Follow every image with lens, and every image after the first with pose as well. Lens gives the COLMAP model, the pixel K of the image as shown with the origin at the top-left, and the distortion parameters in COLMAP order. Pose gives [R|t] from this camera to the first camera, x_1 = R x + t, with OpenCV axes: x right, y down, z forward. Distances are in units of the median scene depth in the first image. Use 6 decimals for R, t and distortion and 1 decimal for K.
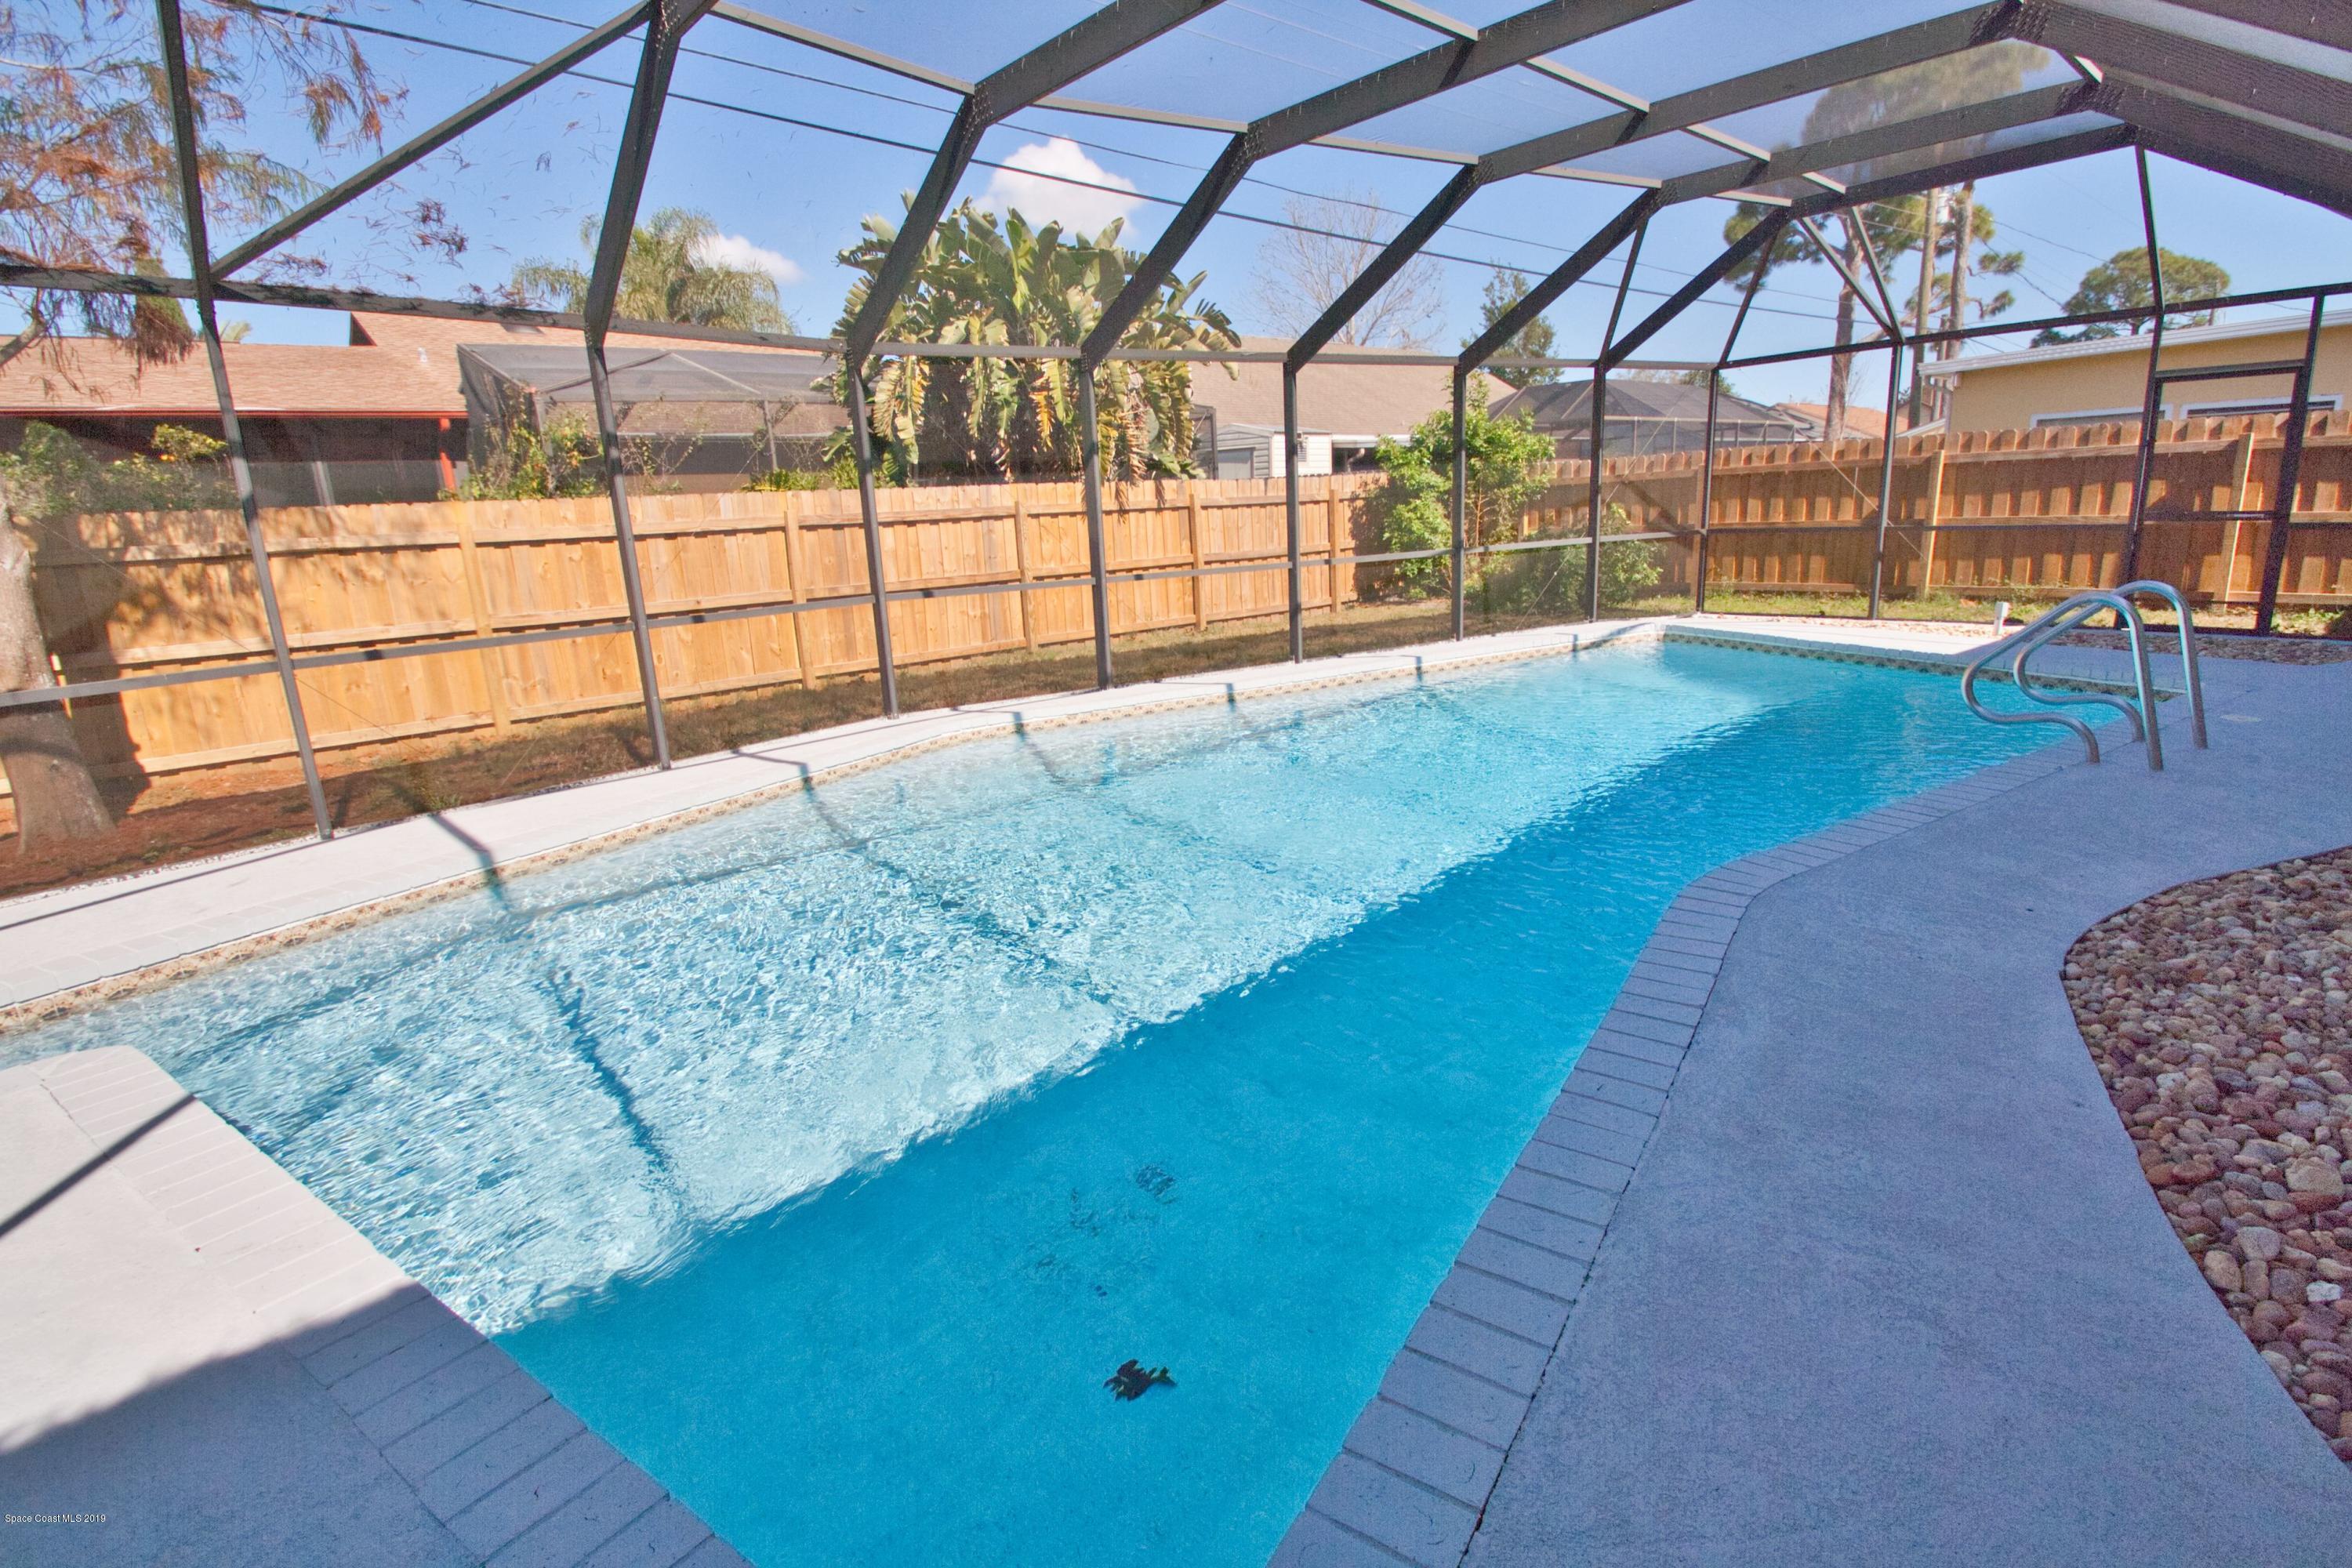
lens RADIAL K [[1112.8, 0, 1191.1], [0, 1112.8, 772.4], [0, 0, 1]] dist [0.006599, -0.011047]
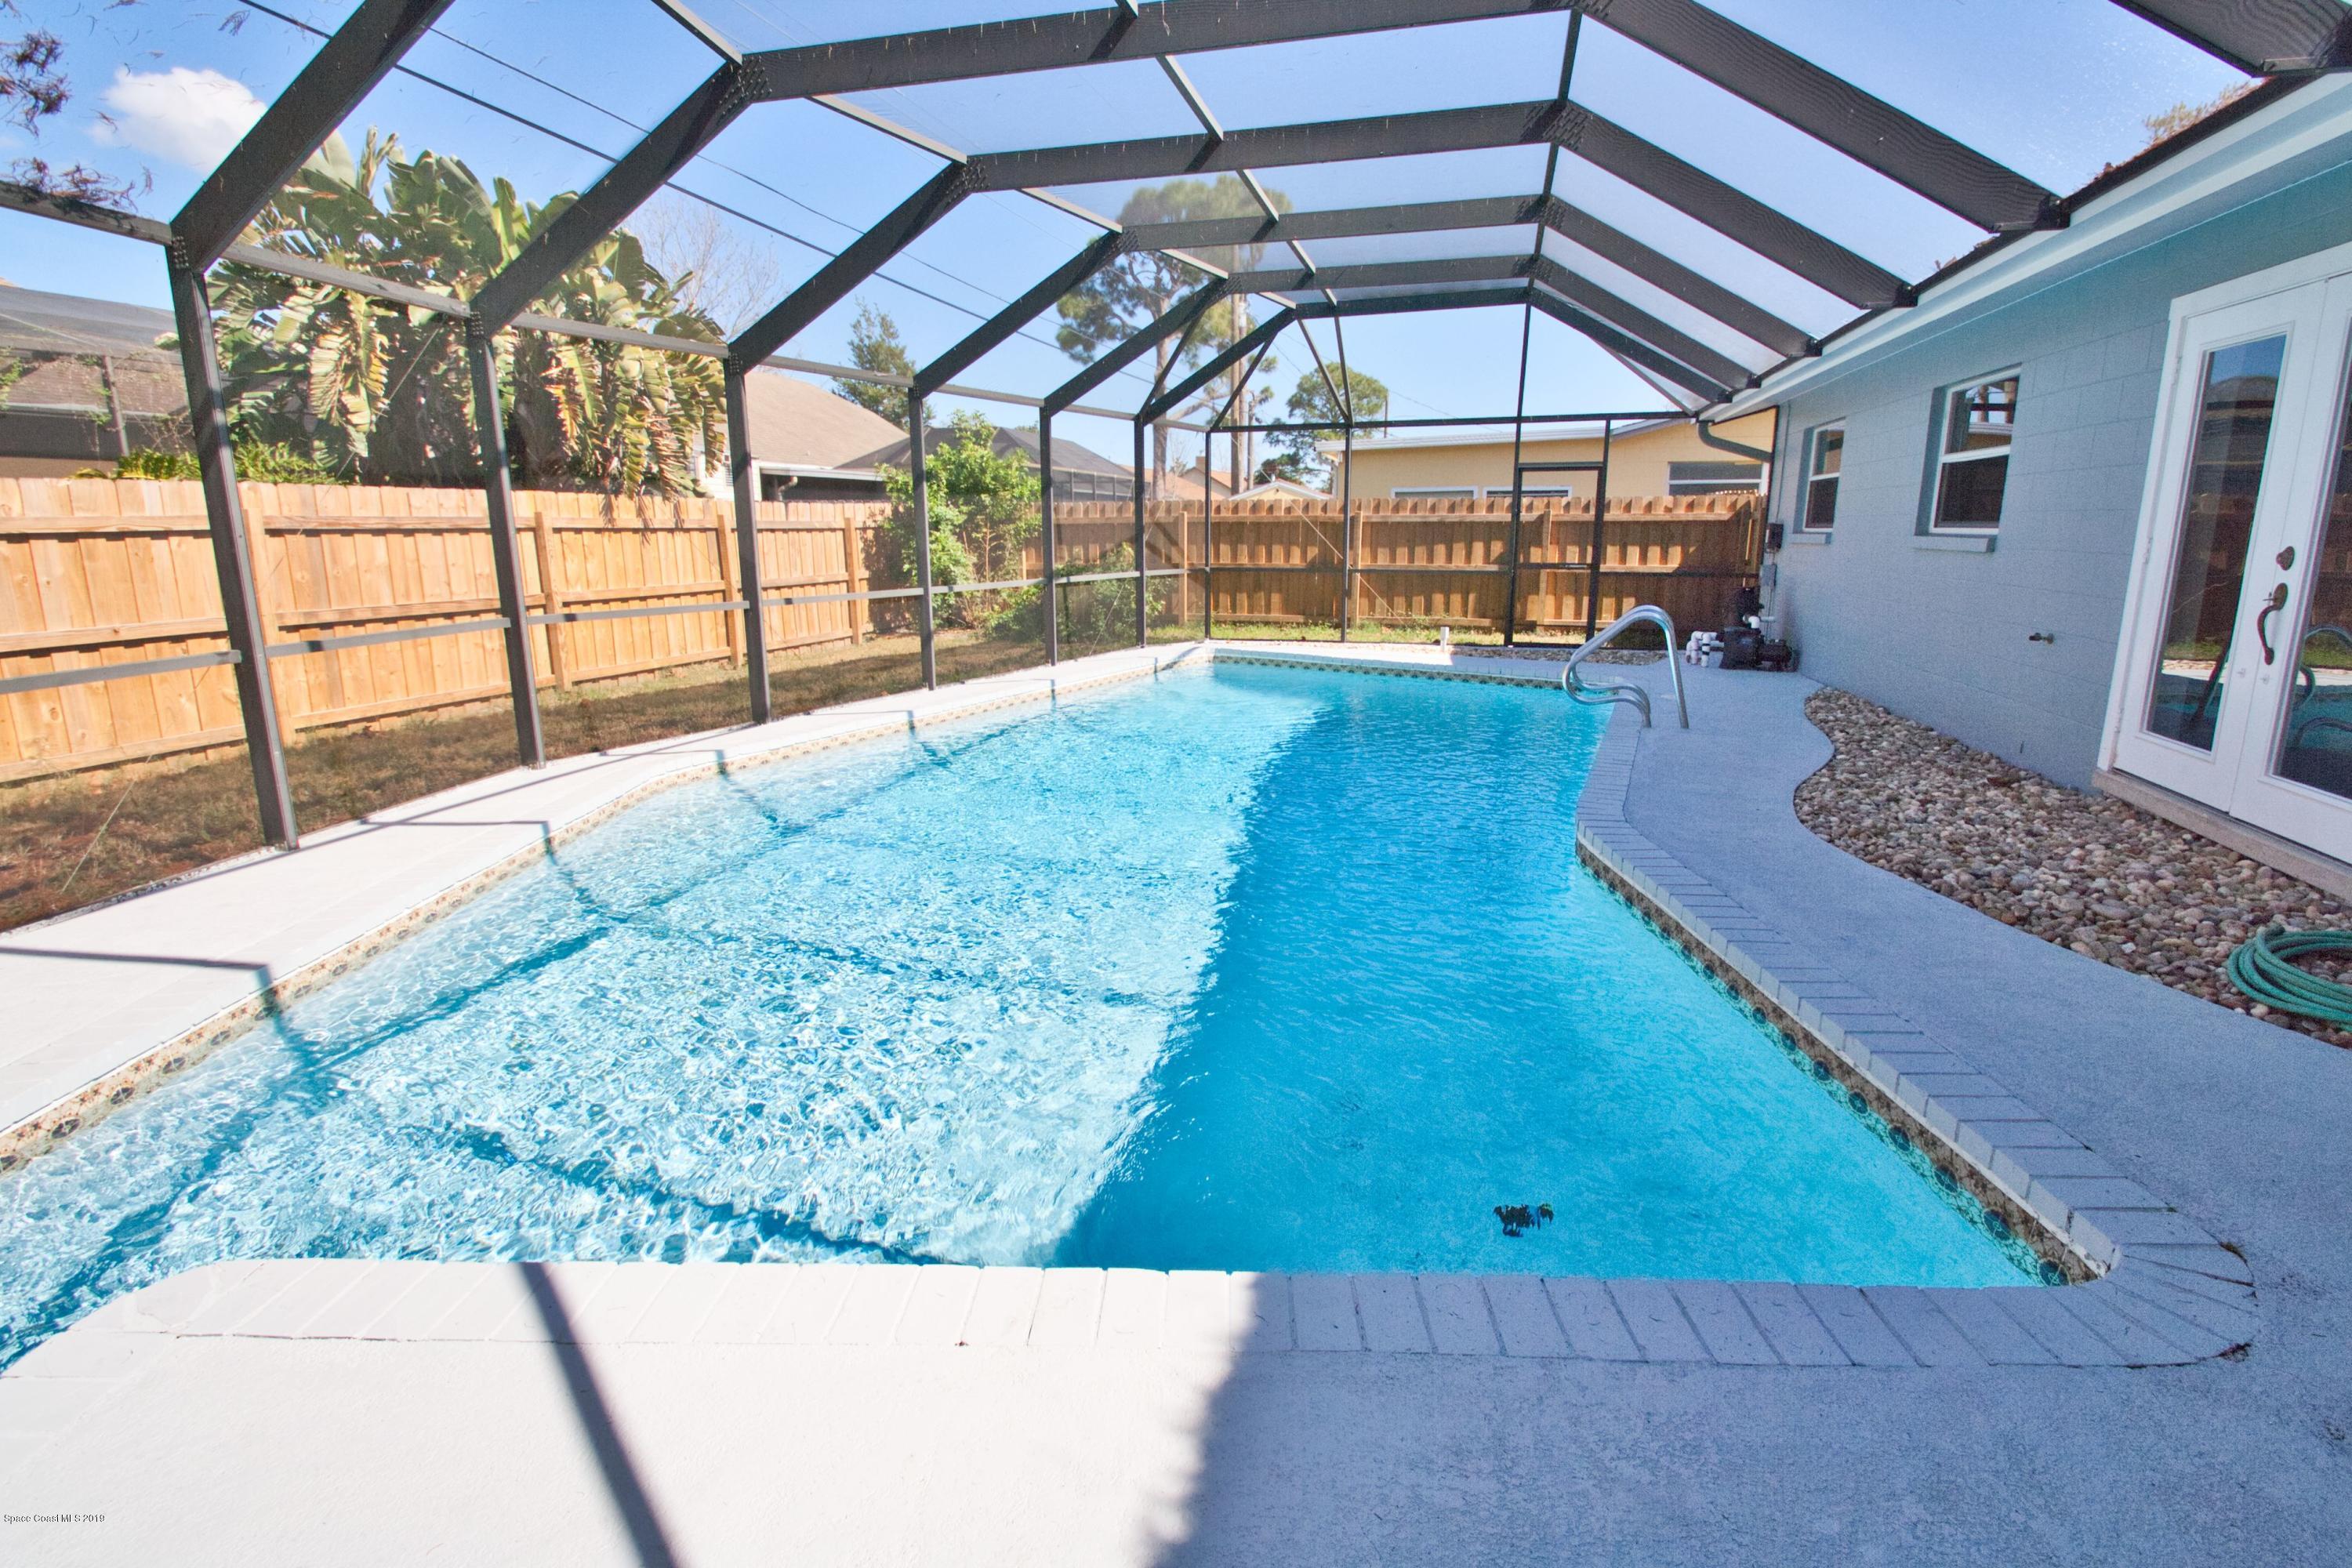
lens RADIAL K [[1131.1, 0, 1175.0], [0, 1131.1, 779.1], [0, 0, 1]] dist [0.032503, -0.028857]
pose [[0.835556, -0.074998, 0.544262, -0.242278], [0.092075, 0.995743, -0.004144, 0.004186], [-0.541635, 0.053575, 0.838905, 0.033339]]
